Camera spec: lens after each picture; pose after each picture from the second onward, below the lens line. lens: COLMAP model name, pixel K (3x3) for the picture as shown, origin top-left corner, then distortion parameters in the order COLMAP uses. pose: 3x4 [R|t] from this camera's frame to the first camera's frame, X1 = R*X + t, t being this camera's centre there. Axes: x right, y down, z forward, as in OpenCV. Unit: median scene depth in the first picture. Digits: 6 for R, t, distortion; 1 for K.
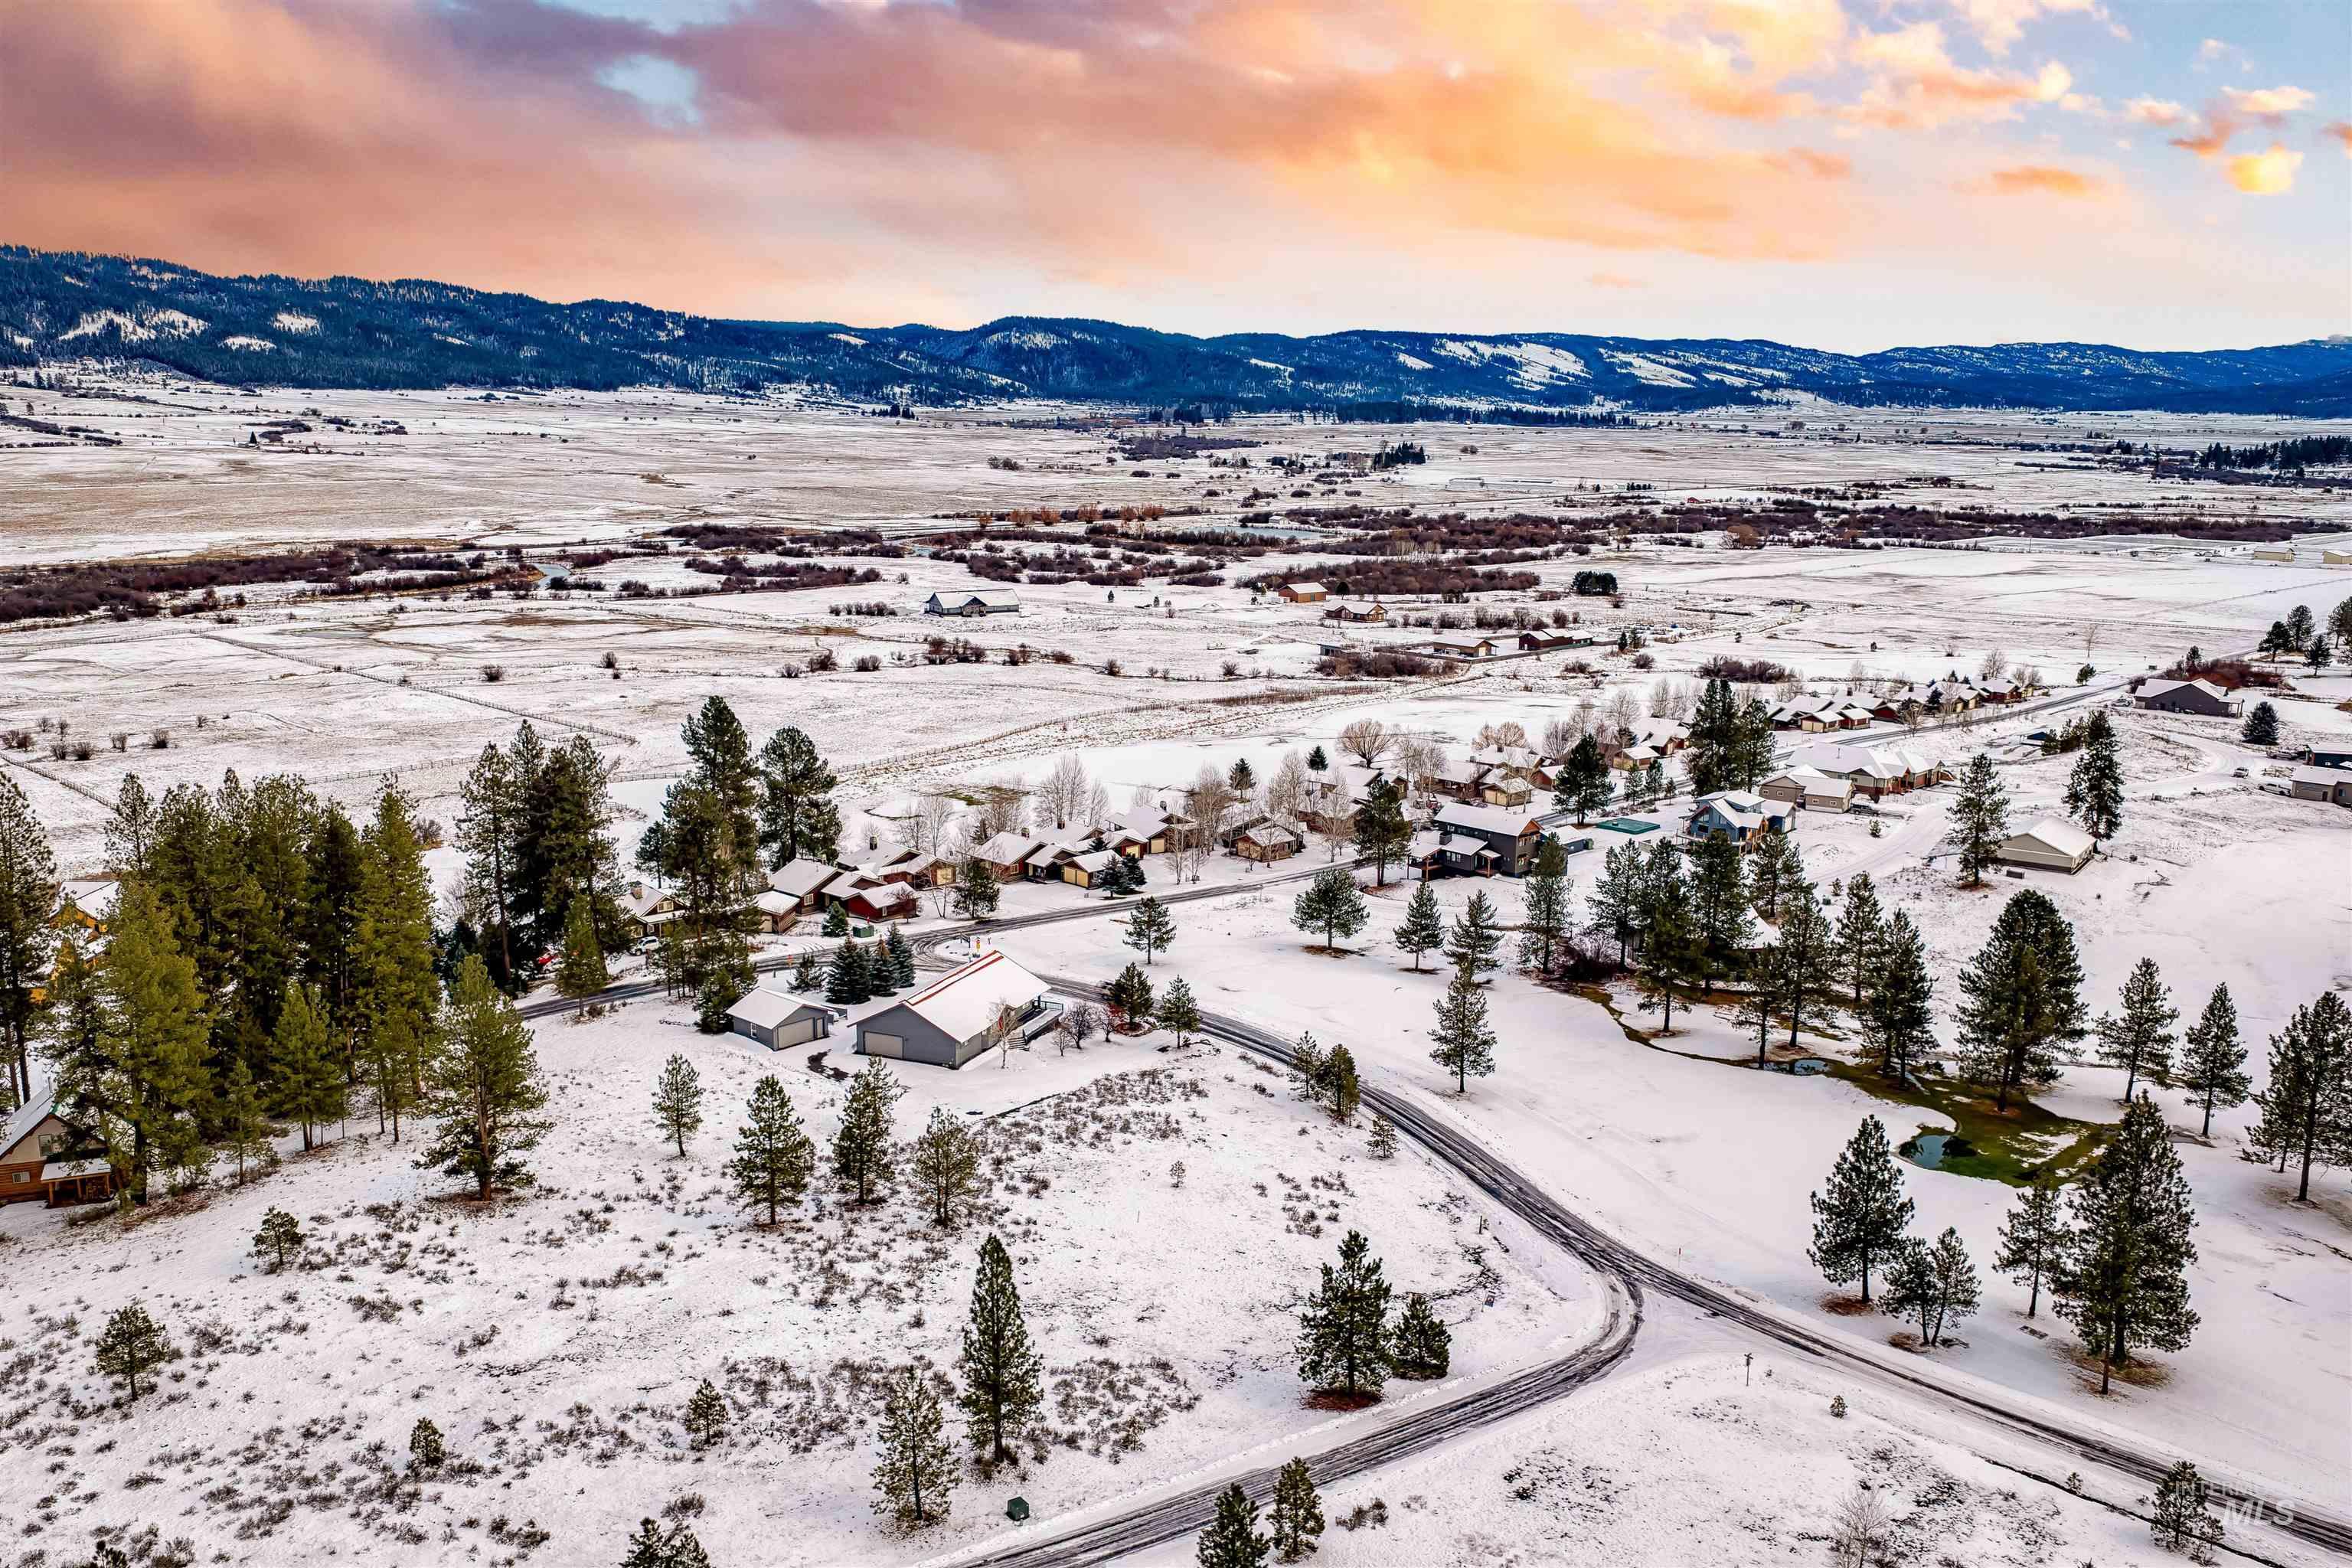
lens RADIAL K [[1941.9, 0, 1177.1], [0, 1941.9, 790.7], [0, 0, 1]] dist [0.022860, -0.042598]
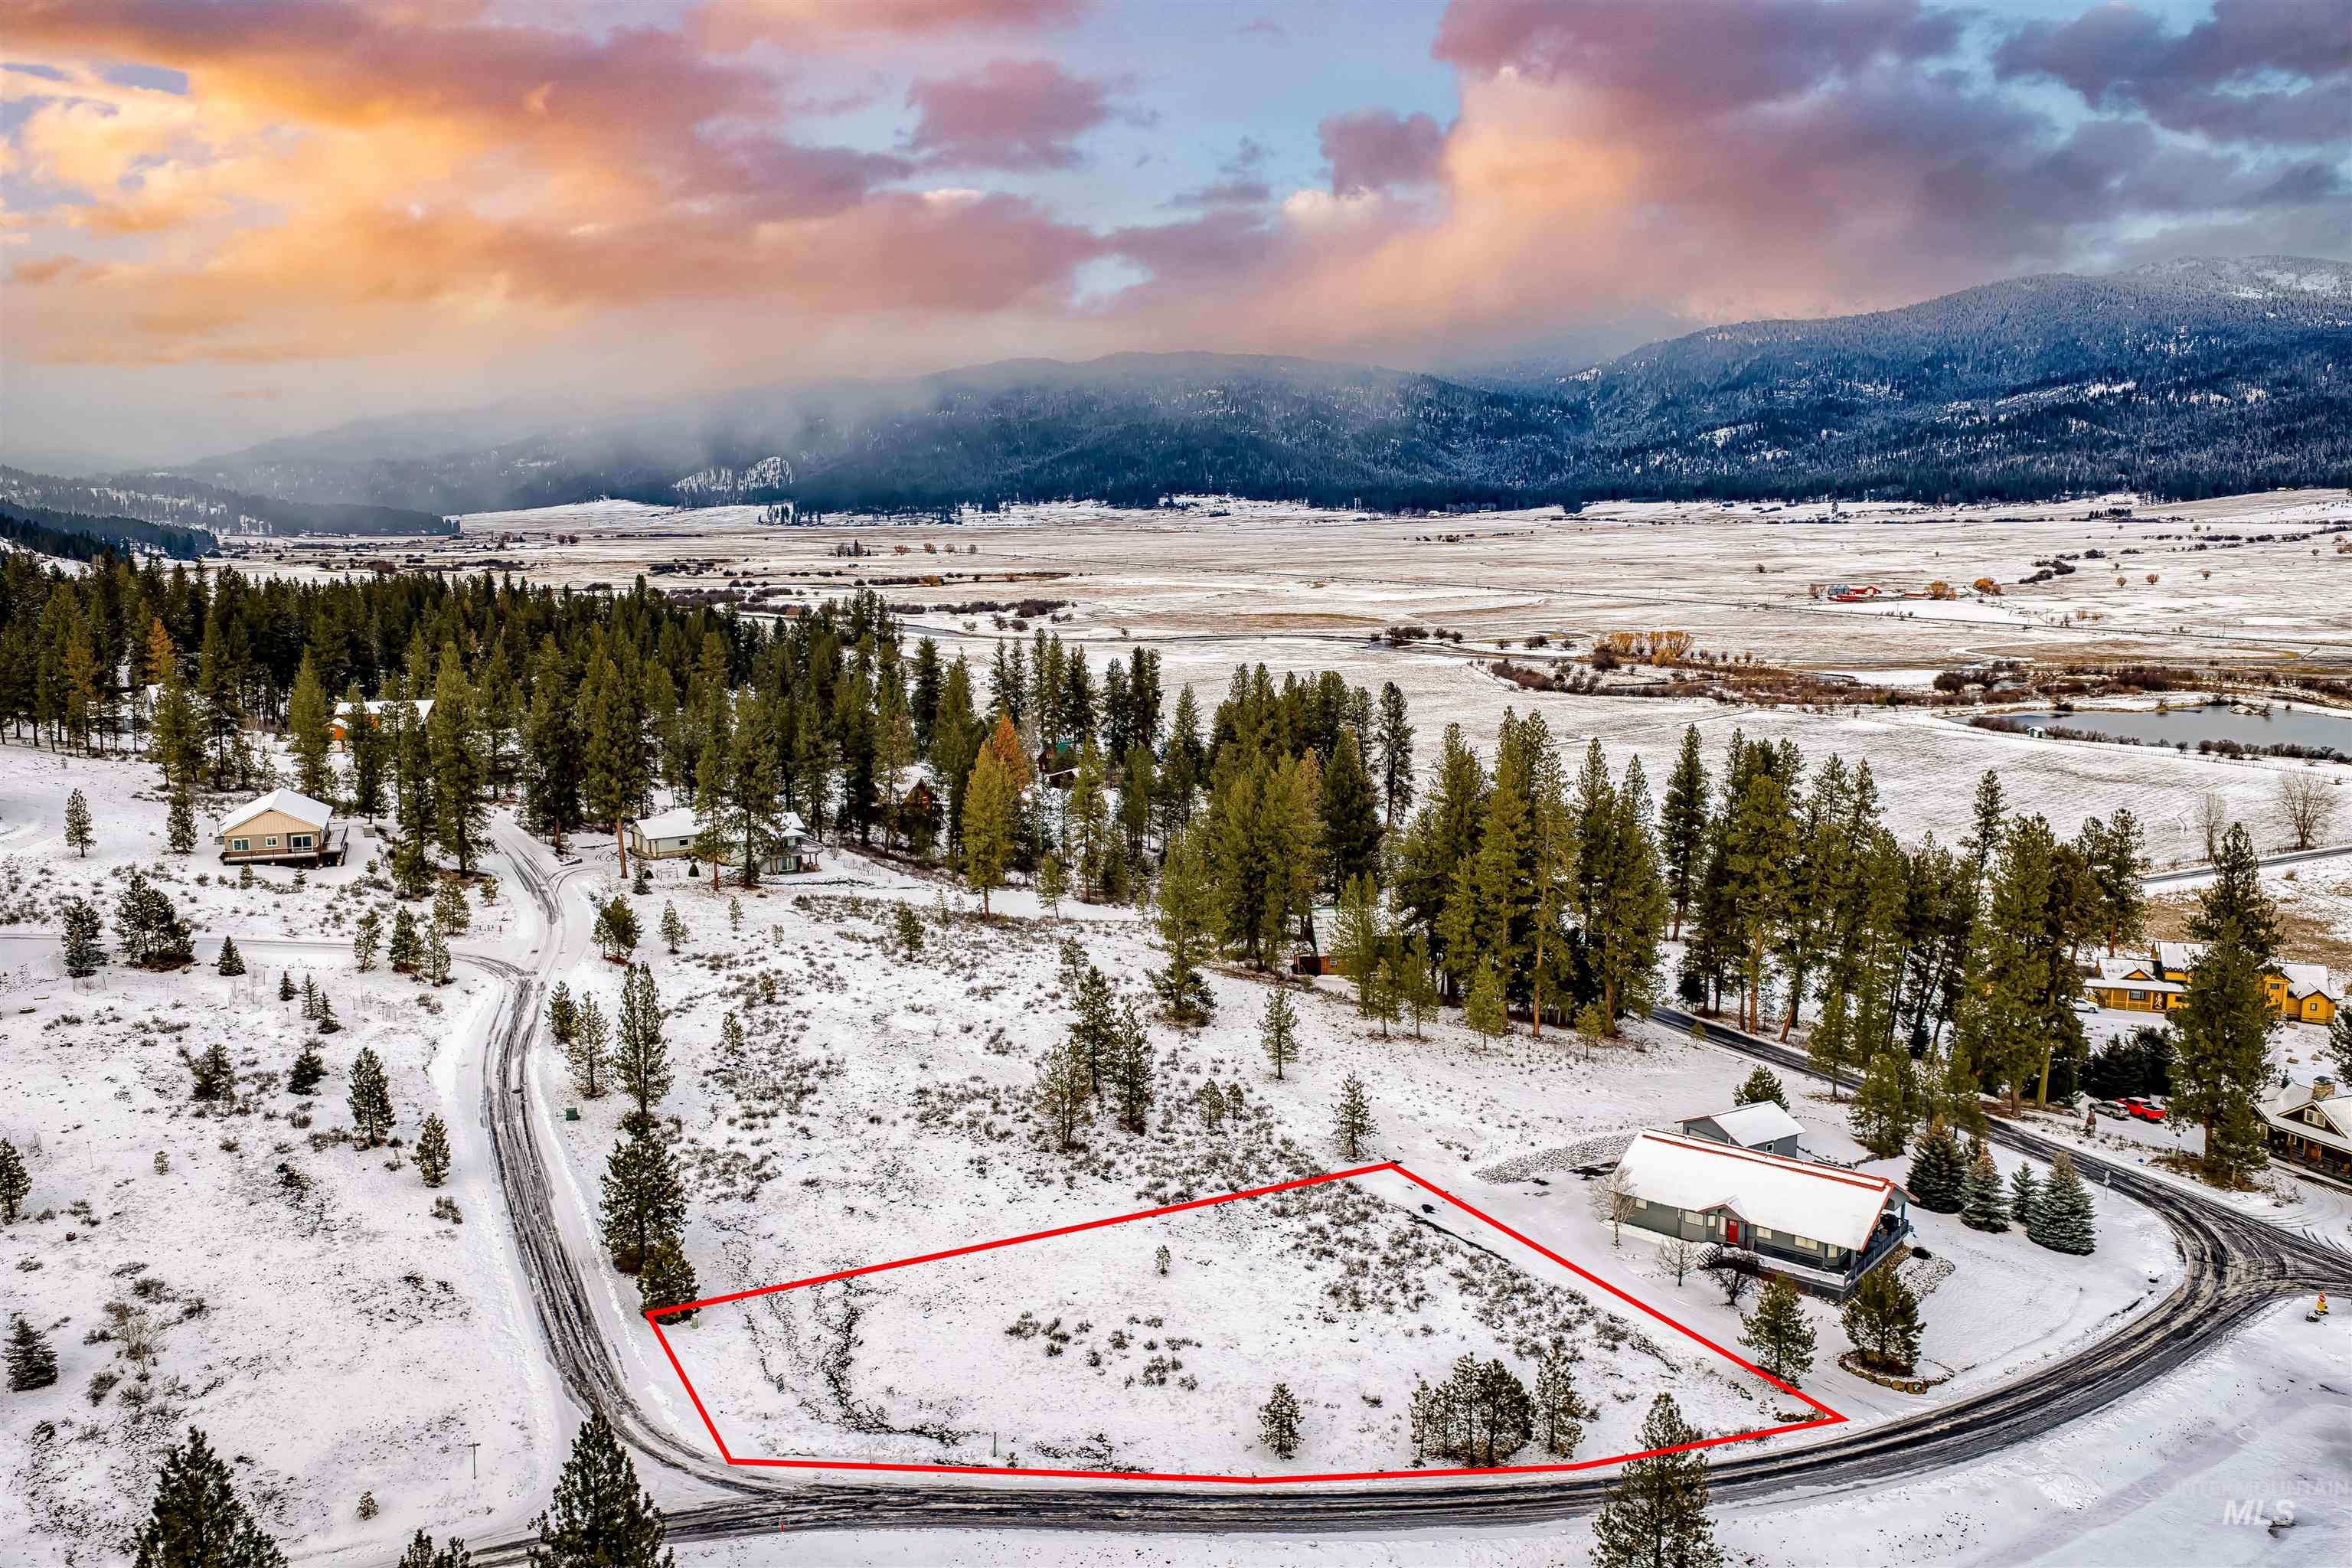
lens RADIAL K [[1941.9, 0, 1177.1], [0, 1941.9, 790.7], [0, 0, 1]] dist [0.022860, -0.042598]
pose [[-0.280121, 0.134099, -0.950552, 0.060899], [-0.190811, 0.962659, 0.192037, -0.013429], [0.940810, 0.235170, -0.244073, 0.088086]]
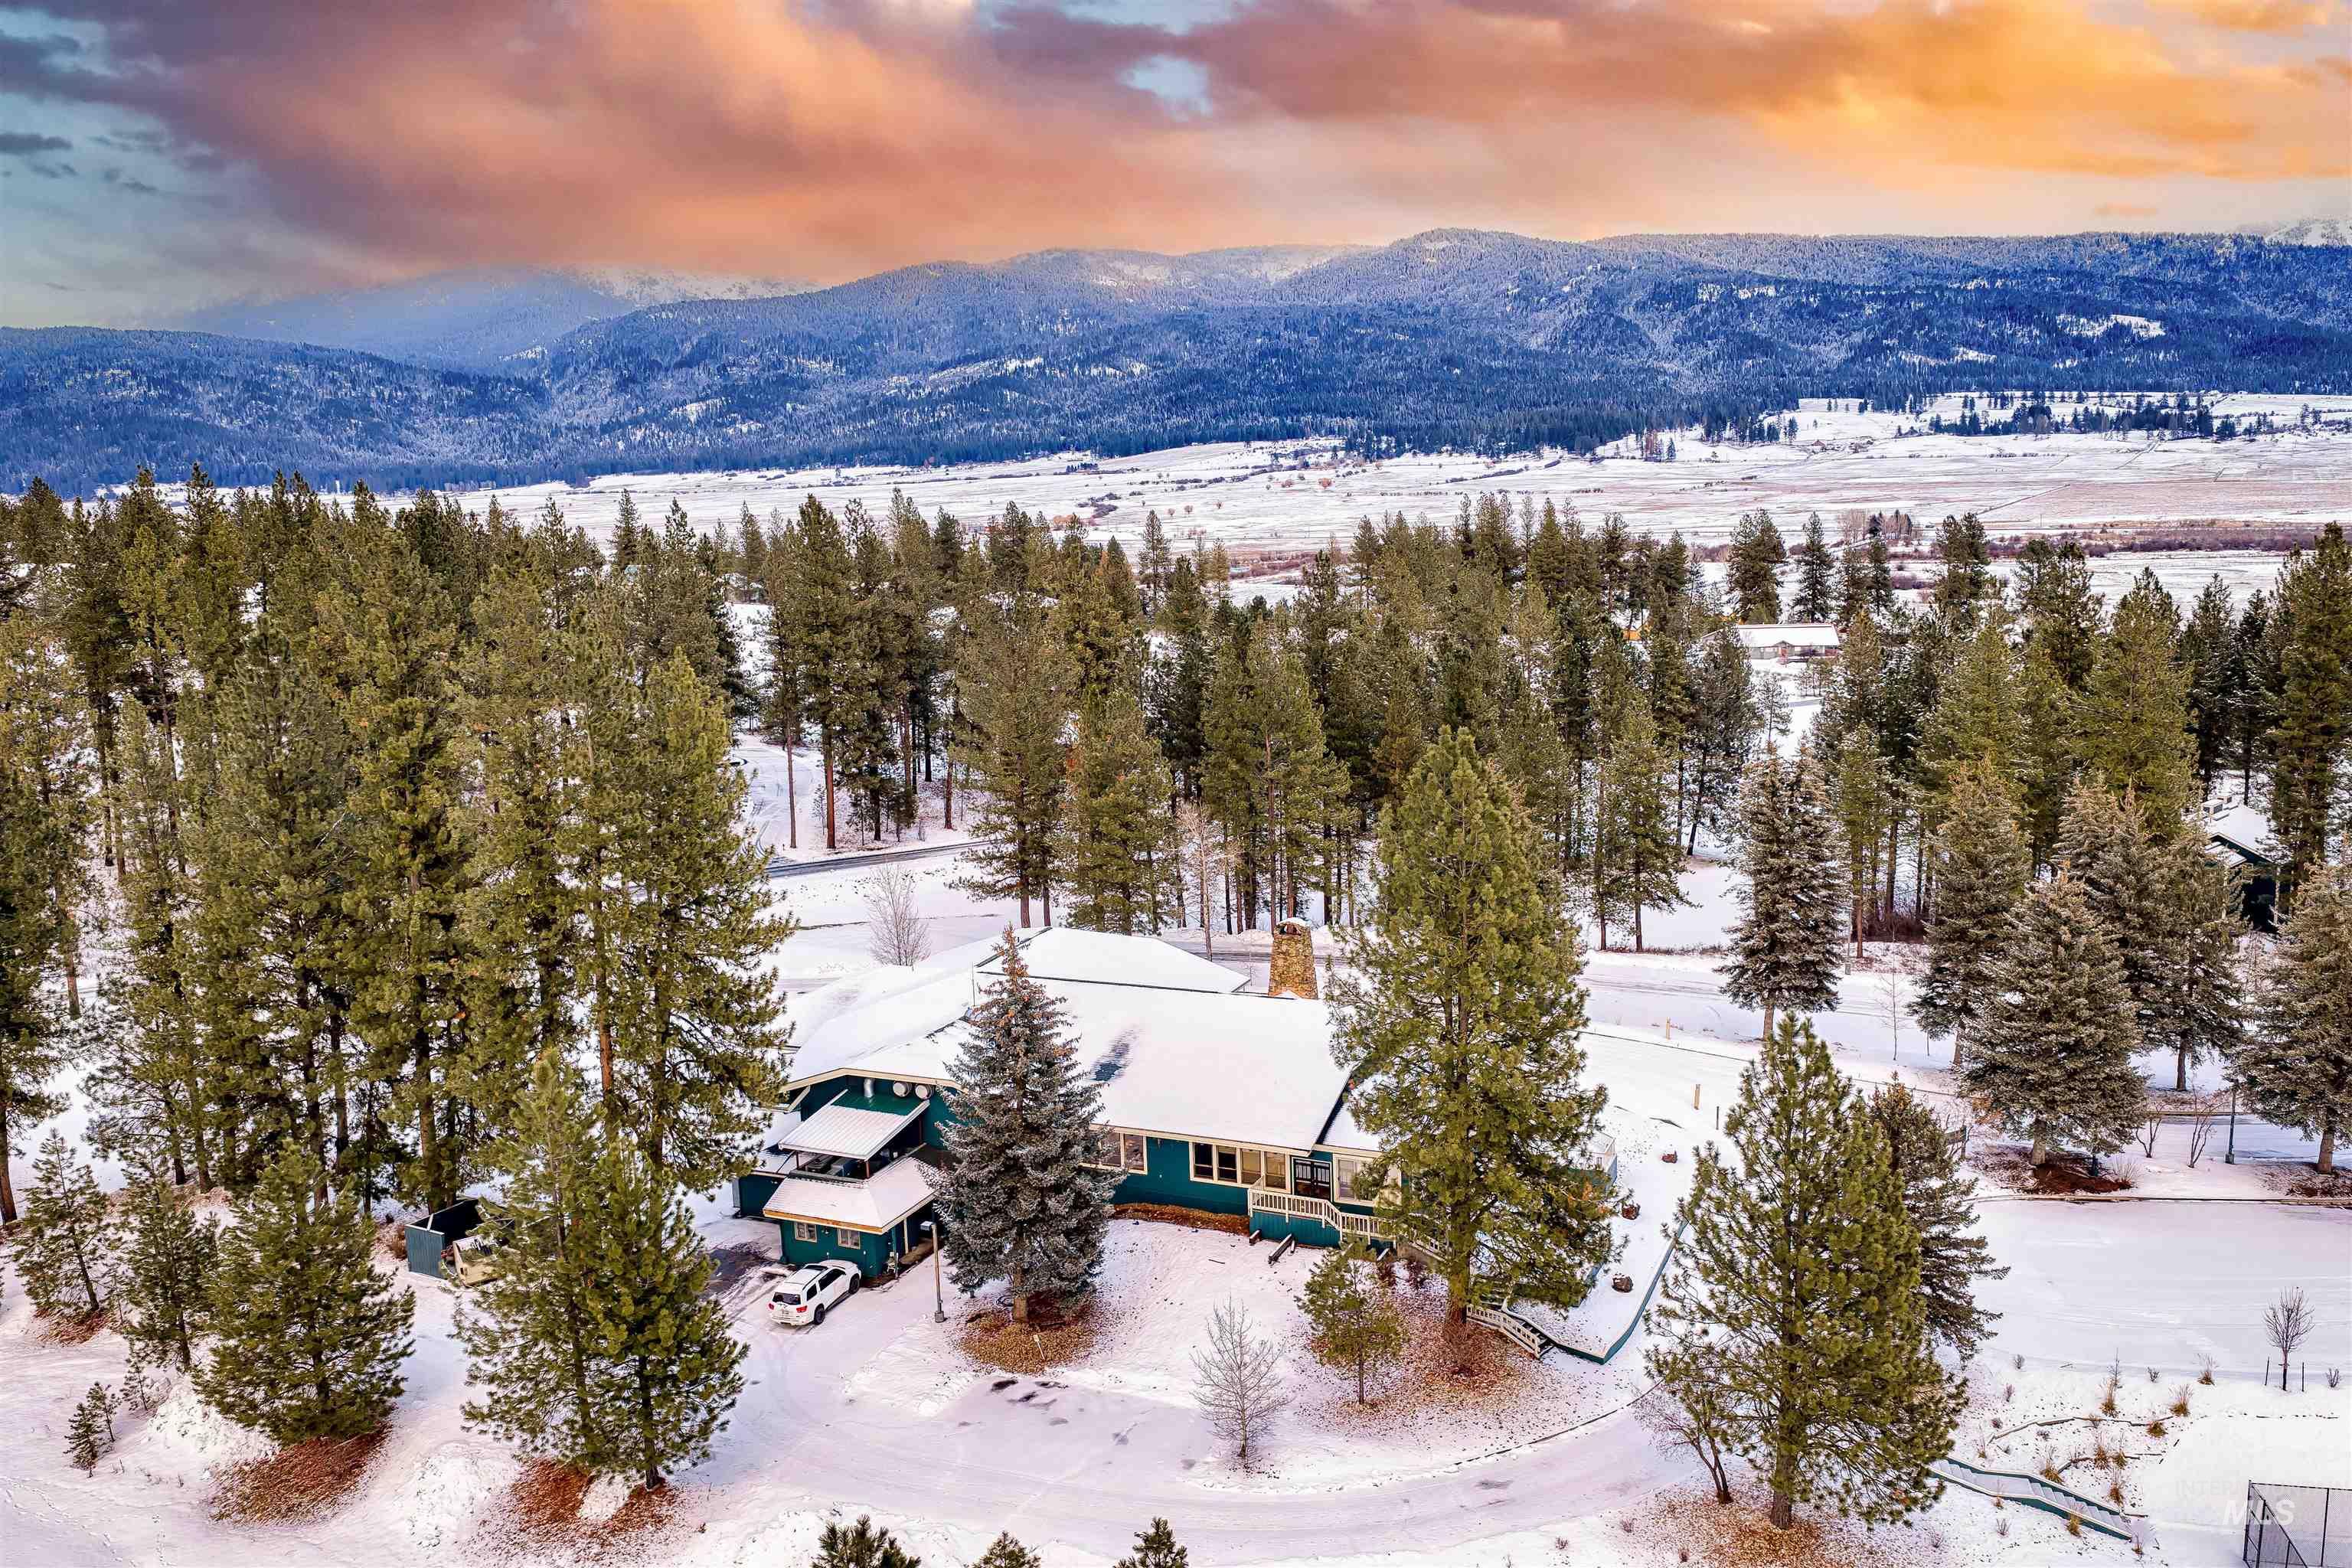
lens RADIAL K [[1941.9, 0, 1177.1], [0, 1941.9, 790.7], [0, 0, 1]] dist [0.022860, -0.042598]
pose [[0.256793, 0.144977, -0.955531, 0.146018], [-0.153469, 0.982257, 0.107788, 0.012880], [0.954204, 0.118965, 0.274486, -0.004937]]
